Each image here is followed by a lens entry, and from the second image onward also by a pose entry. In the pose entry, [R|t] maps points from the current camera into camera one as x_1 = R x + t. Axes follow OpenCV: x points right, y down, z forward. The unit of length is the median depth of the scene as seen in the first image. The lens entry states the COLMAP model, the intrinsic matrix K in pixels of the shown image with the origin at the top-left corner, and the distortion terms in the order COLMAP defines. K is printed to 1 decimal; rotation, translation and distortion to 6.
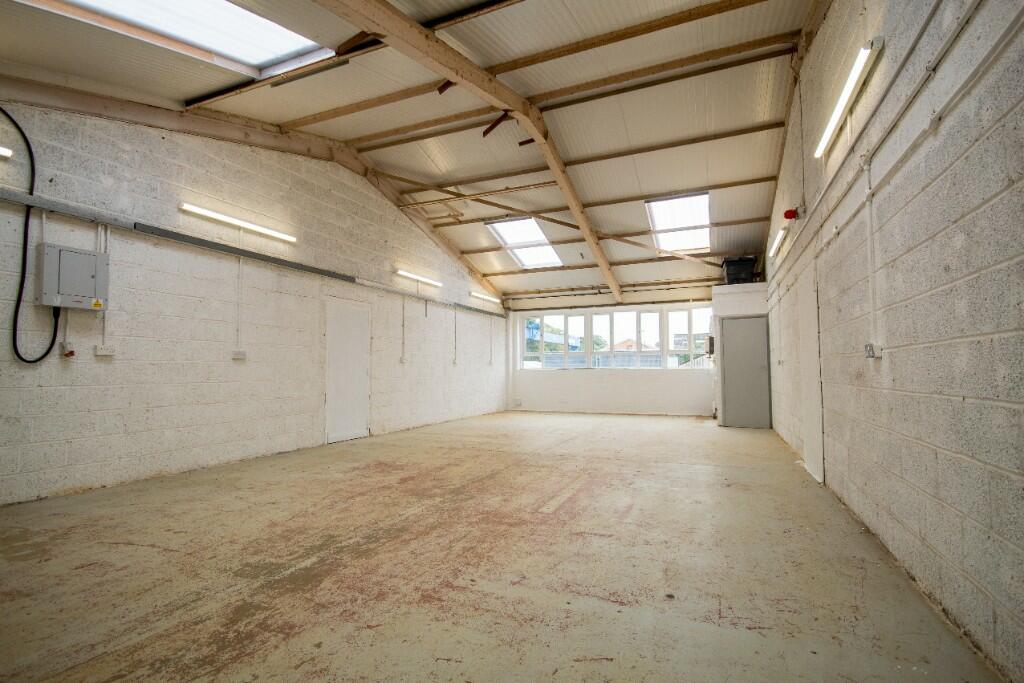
lens RADIAL K [[490.7, 0, 512.0], [0, 490.7, 341.5], [0, 0, 1]] dist [-0.000282, -0.000309]
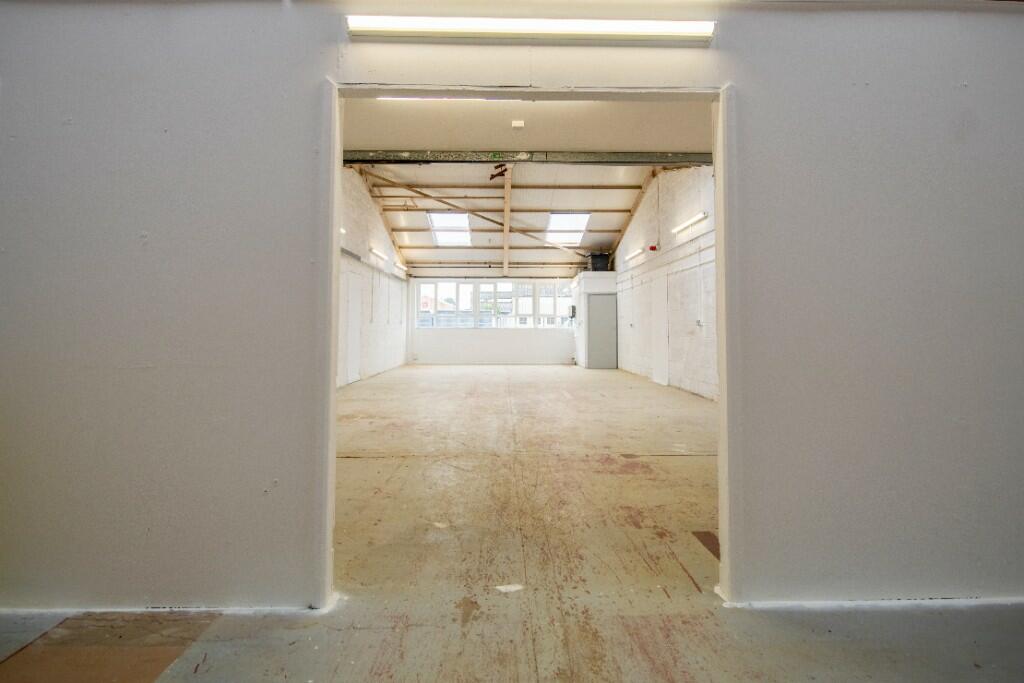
lens RADIAL K [[568.4, 0, 515.8], [0, 568.4, 299.5], [0, 0, 1]] dist [-0.000063, -0.000118]
pose [[0.910408, 0.028090, 0.412757, -0.549878], [-0.030966, 0.999520, 0.000281, -0.030039], [-0.412552, -0.013037, 0.910841, -0.529568]]
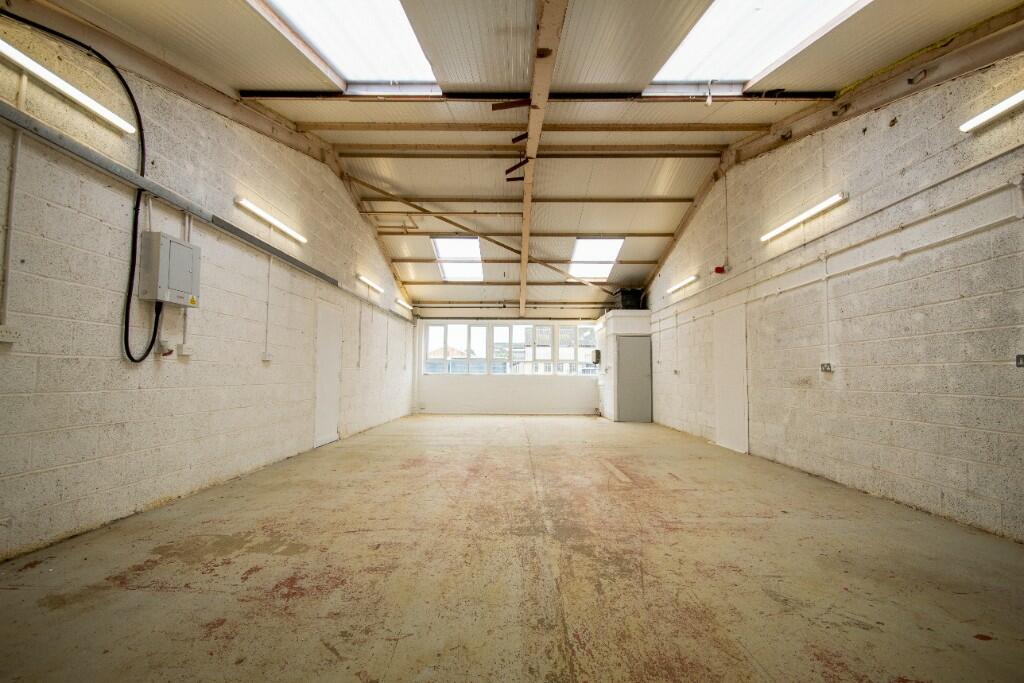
lens RADIAL K [[484.3, 0, 513.5], [0, 484.3, 346.0], [0, 0, 1]] dist [-0.001001, -0.000713]
pose [[0.920998, 0.035508, 0.387947, -0.358370], [-0.034844, 0.999354, -0.008747, -0.001604], [-0.388007, -0.005462, 0.921640, -0.051435]]
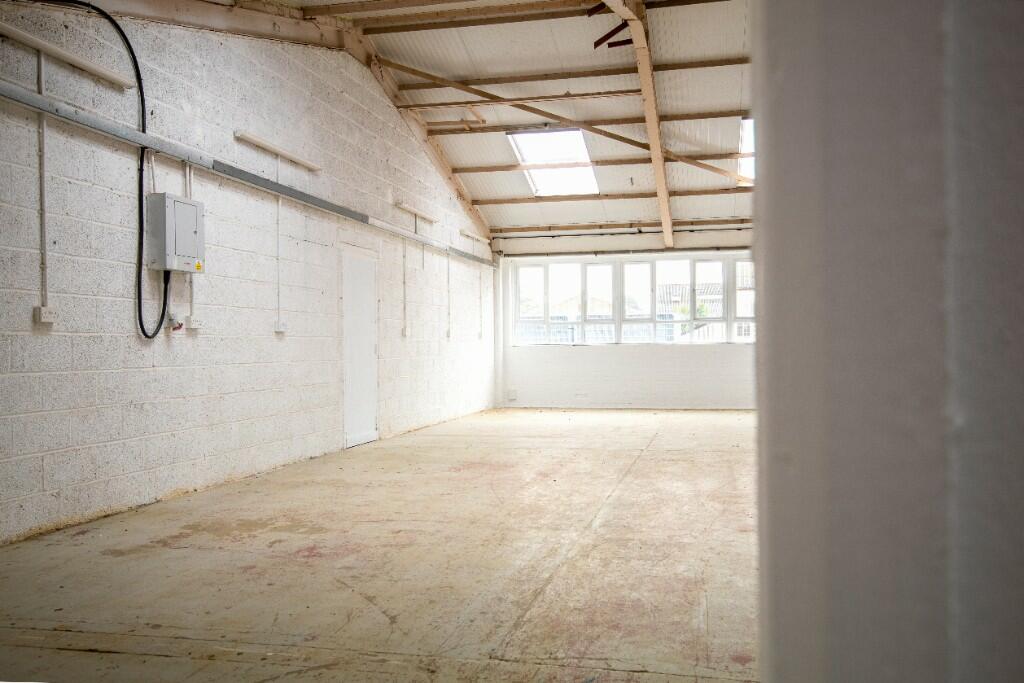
lens RADIAL K [[910.8, 0, 512.0], [0, 910.8, 341.5], [0, 0, 1]] dist [-0.006950, 0.125381]
pose [[0.984256, -0.001988, 0.176739, -0.338723], [-0.007219, 0.998650, 0.051439, -0.018411], [-0.176602, -0.051905, 0.982913, -0.330946]]
